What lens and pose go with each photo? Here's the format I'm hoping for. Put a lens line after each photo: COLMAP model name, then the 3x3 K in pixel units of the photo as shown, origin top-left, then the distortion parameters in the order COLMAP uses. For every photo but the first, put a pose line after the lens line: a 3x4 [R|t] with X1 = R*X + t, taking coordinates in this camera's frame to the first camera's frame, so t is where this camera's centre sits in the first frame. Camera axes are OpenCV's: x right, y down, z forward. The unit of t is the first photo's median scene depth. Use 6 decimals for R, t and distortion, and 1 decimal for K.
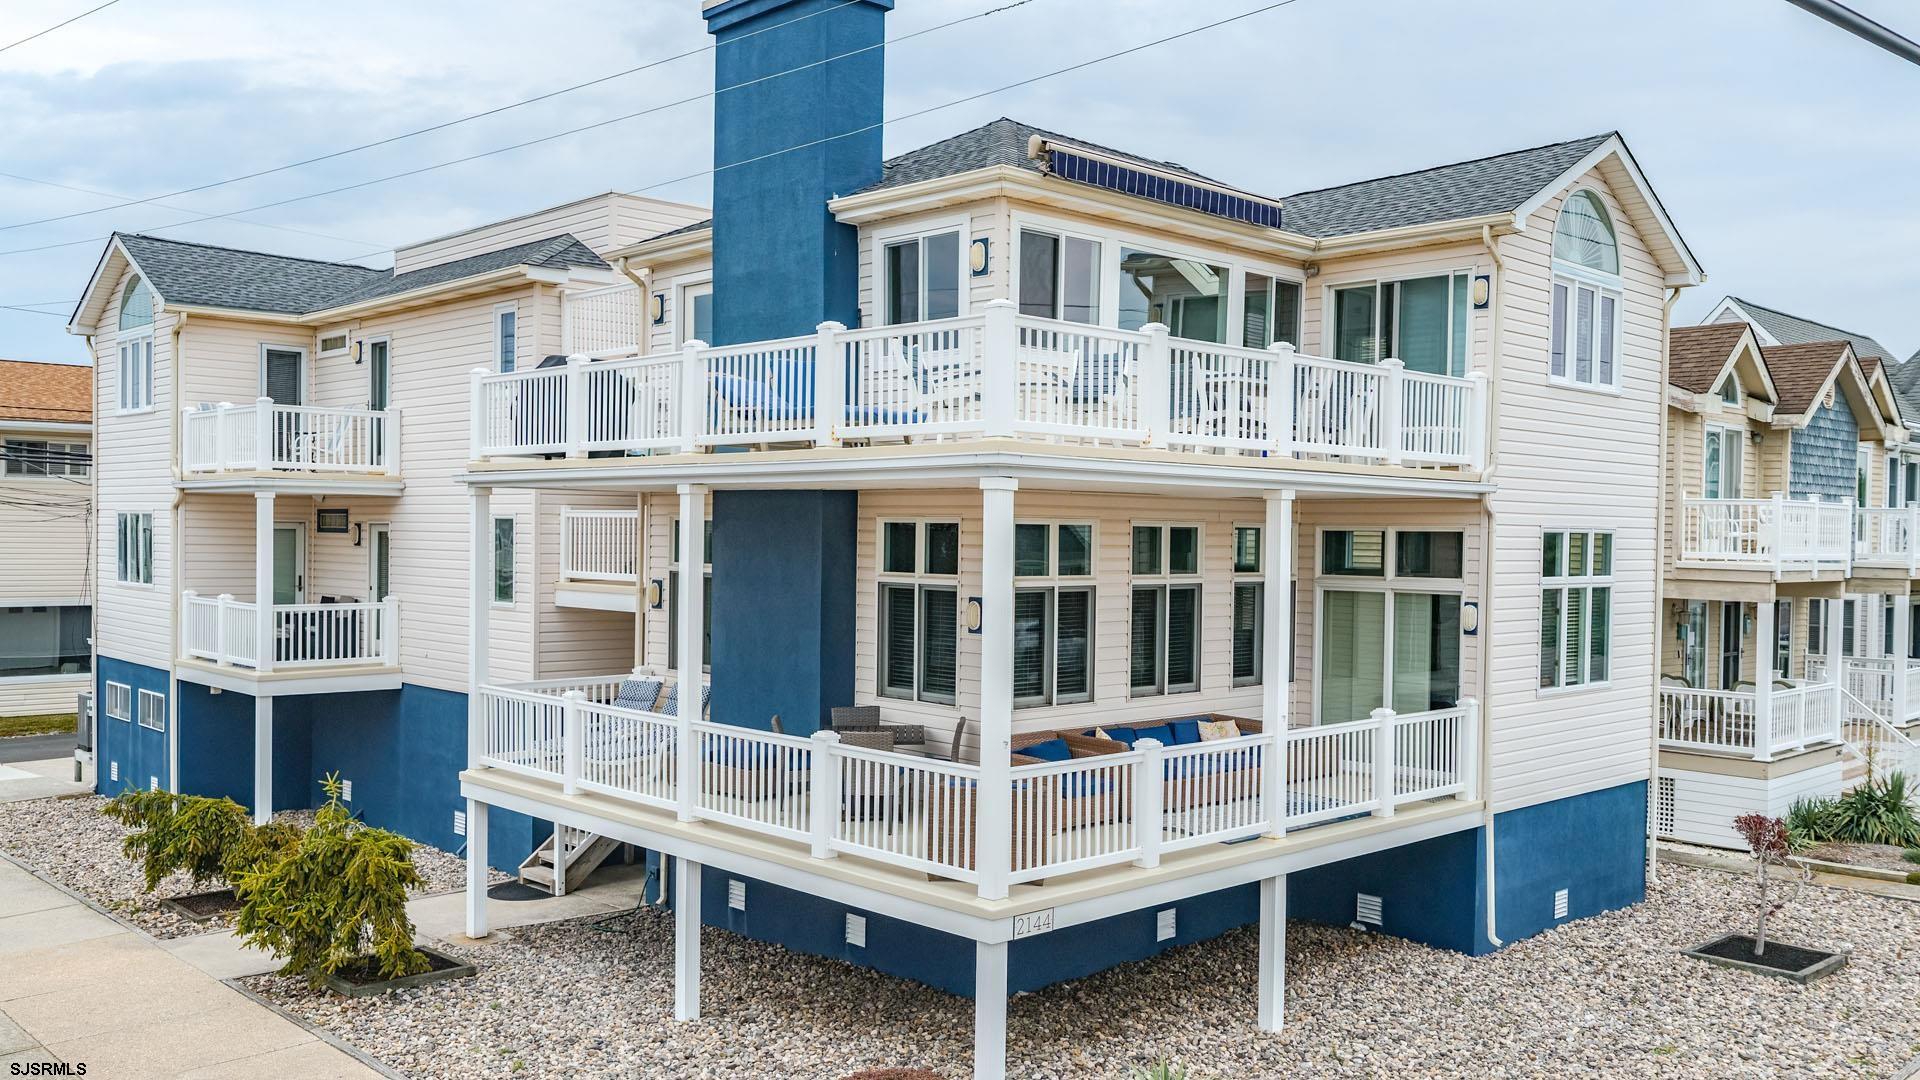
lens RADIAL K [[1602.8, 0, 967.2], [0, 1602.8, 559.8], [0, 0, 1]] dist [0.015224, -0.000959]
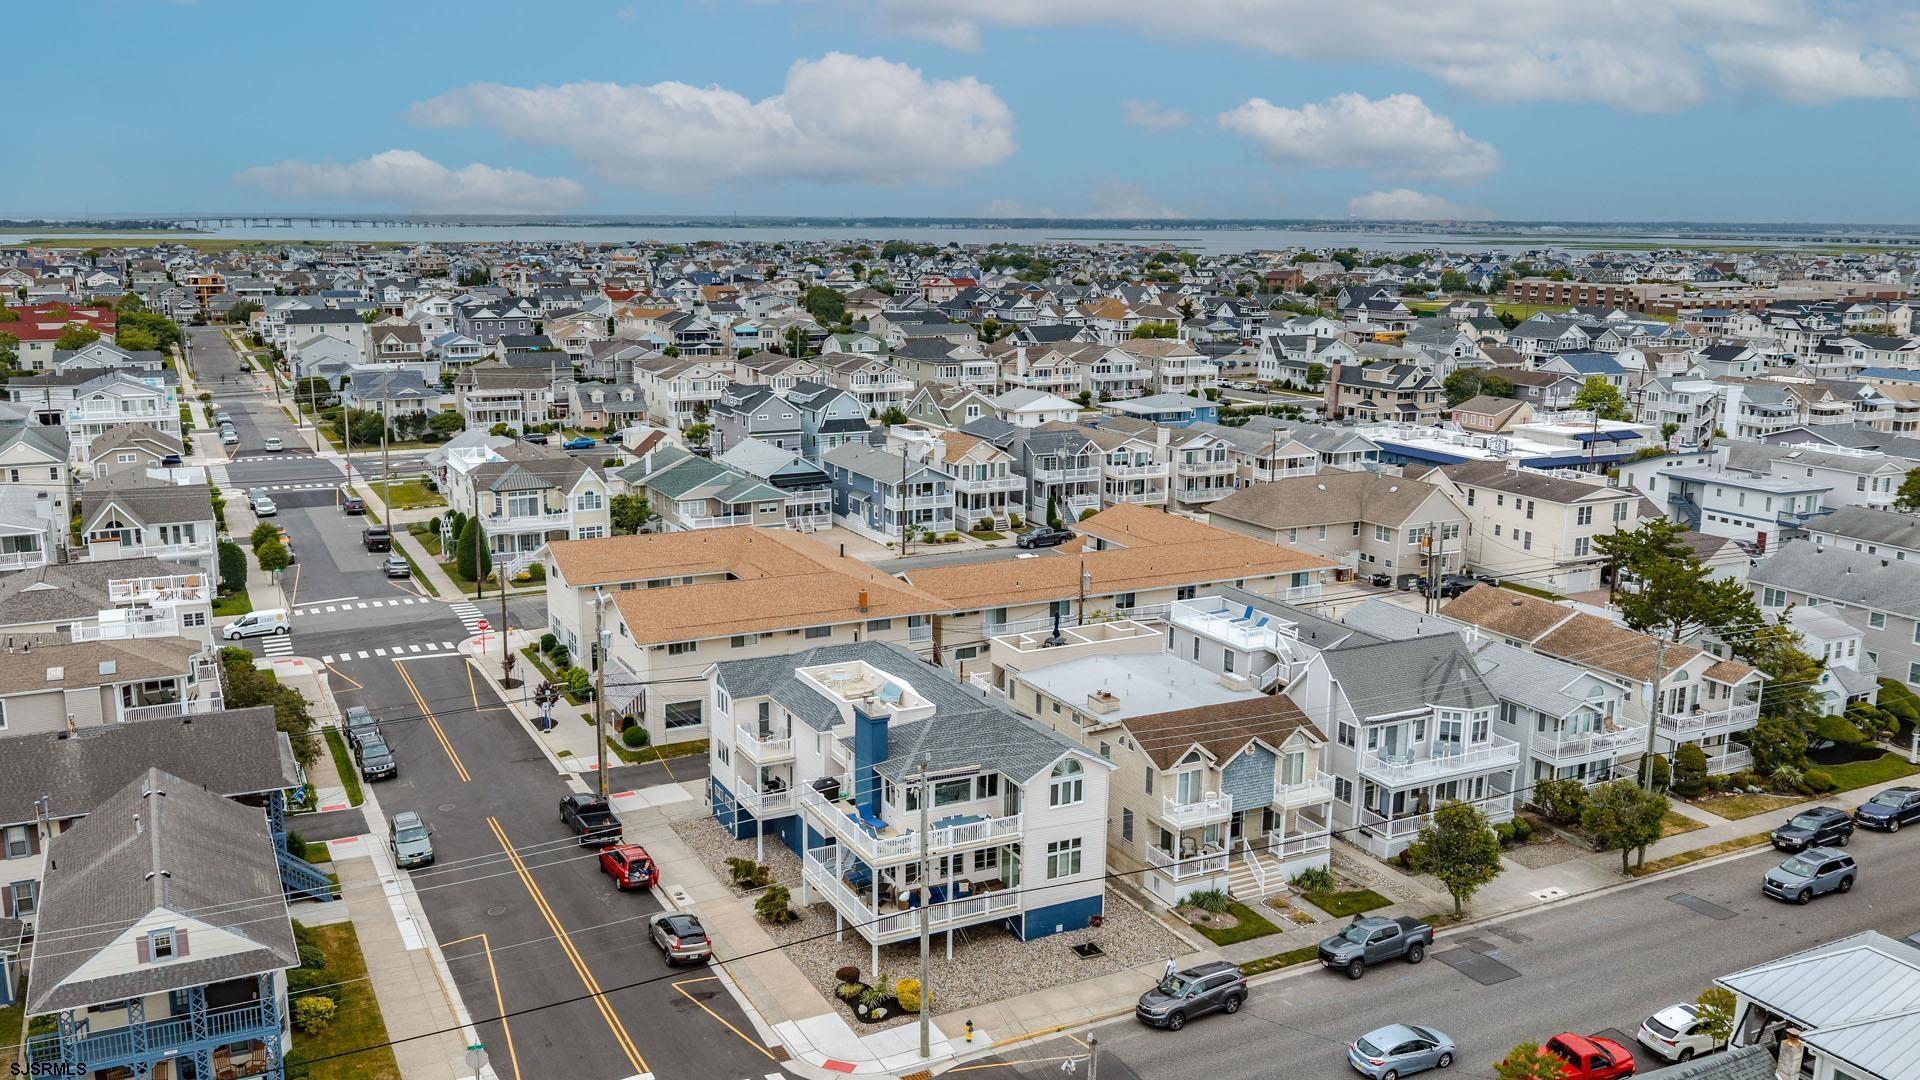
lens RADIAL K [[1592.2, 0, 965.8], [0, 1592.2, 571.6], [0, 0, 1]] dist [0.081025, -0.158370]
pose [[0.957127, 0.058064, -0.283789, 1.307876], [-0.001081, 0.980413, 0.196948, -1.536270], [0.289666, -0.188198, 0.938443, -2.808890]]
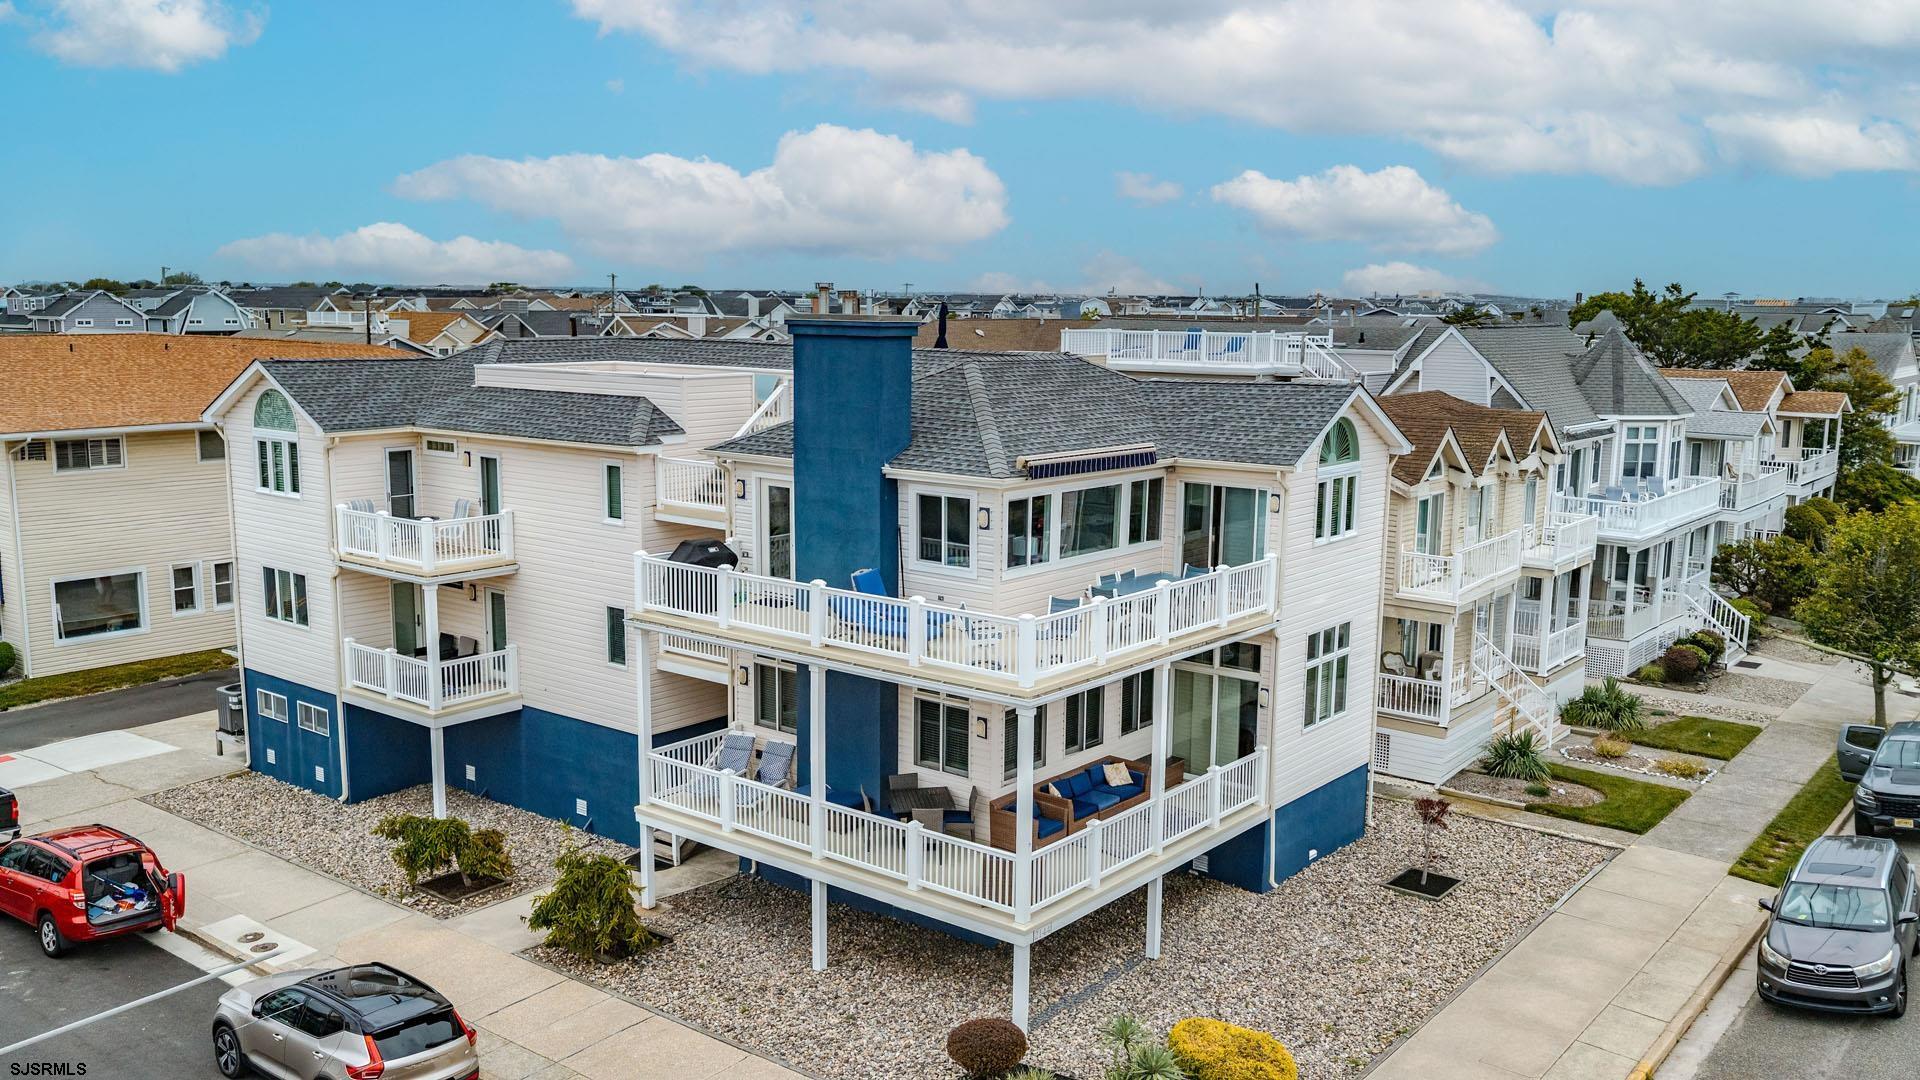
lens RADIAL K [[1592.2, 0, 965.8], [0, 1592.2, 571.6], [0, 0, 1]] dist [0.081025, -0.158370]
pose [[0.991557, -0.025707, 0.127100, -0.196412], [0.005951, 0.988141, 0.153432, -0.343744], [-0.129537, -0.151380, 0.979951, -0.551451]]
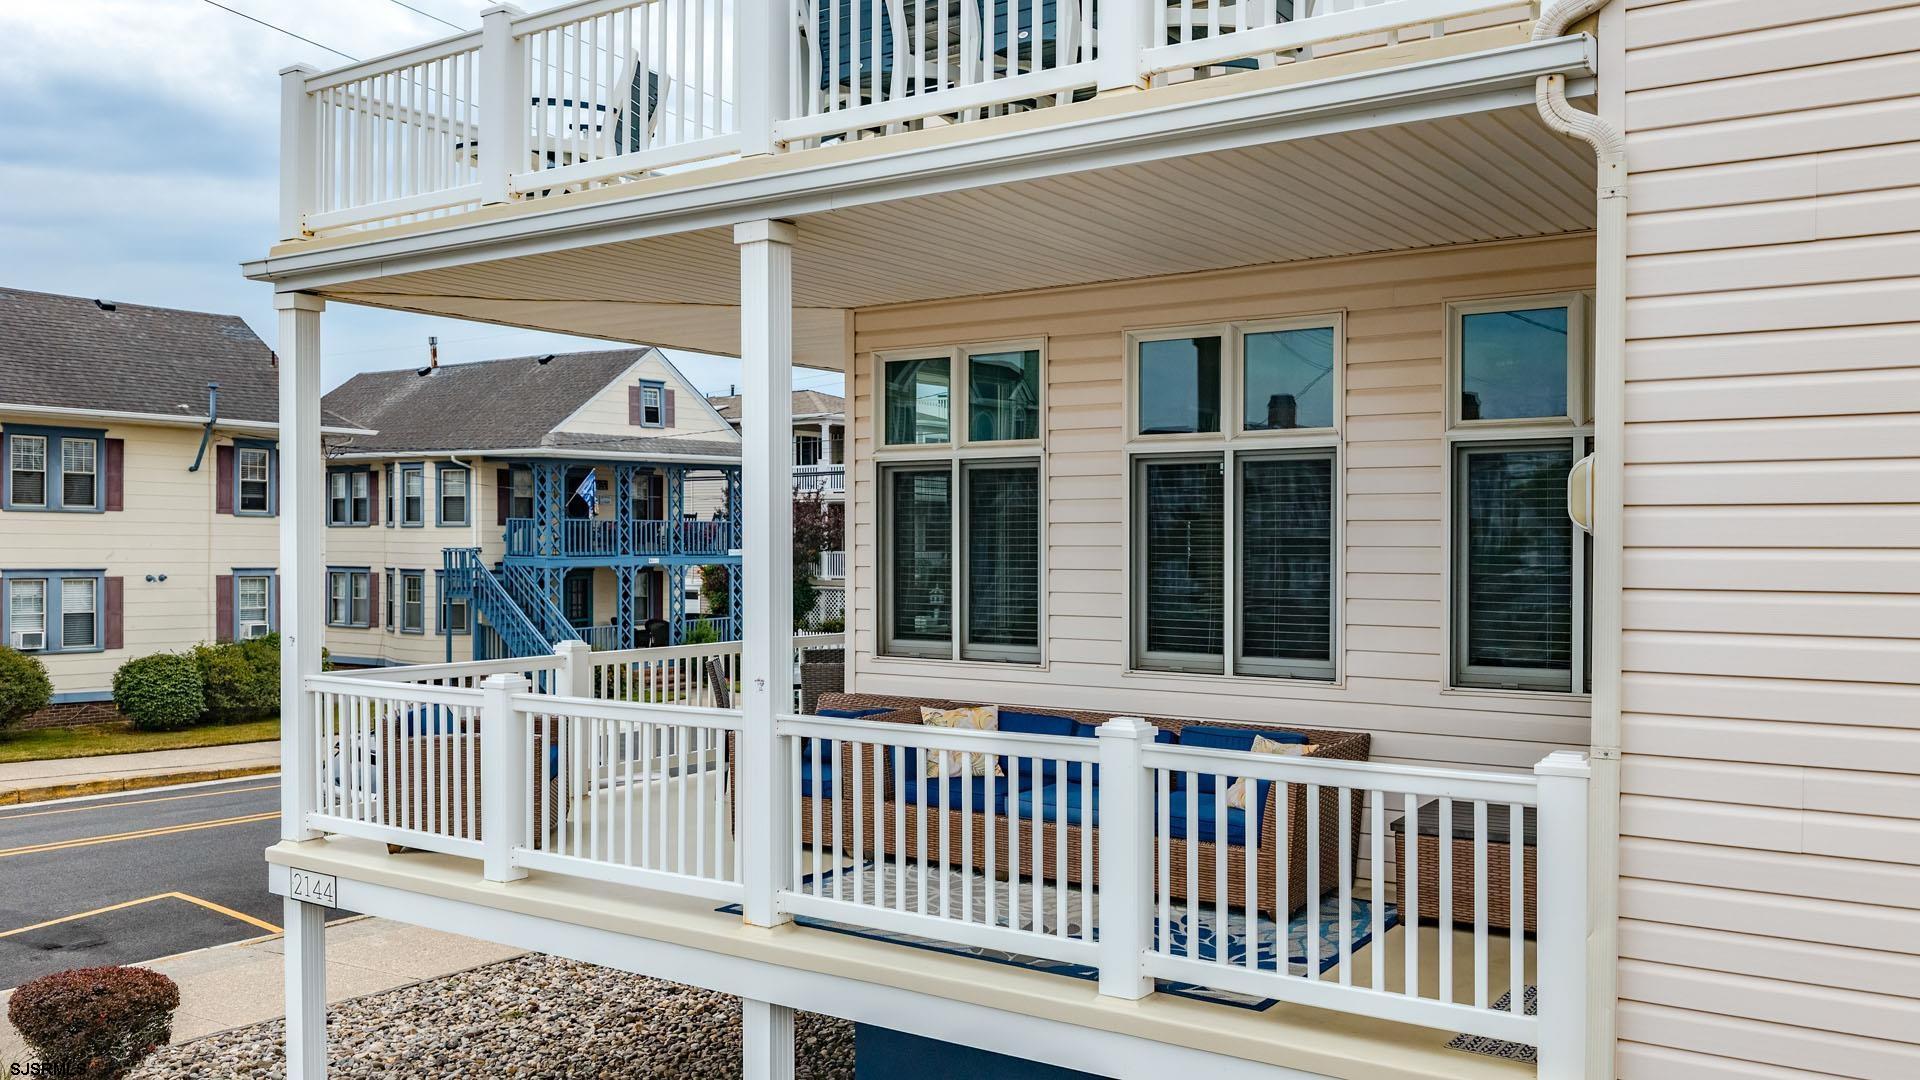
lens RADIAL K [[1592.2, 0, 965.8], [0, 1592.2, 571.6], [0, 0, 1]] dist [0.081025, -0.158370]
pose [[0.196768, 0.004668, -0.980439, 0.569432], [-0.016910, 0.999856, 0.001367, 0.051496], [0.980304, 0.016310, 0.196819, 0.792223]]
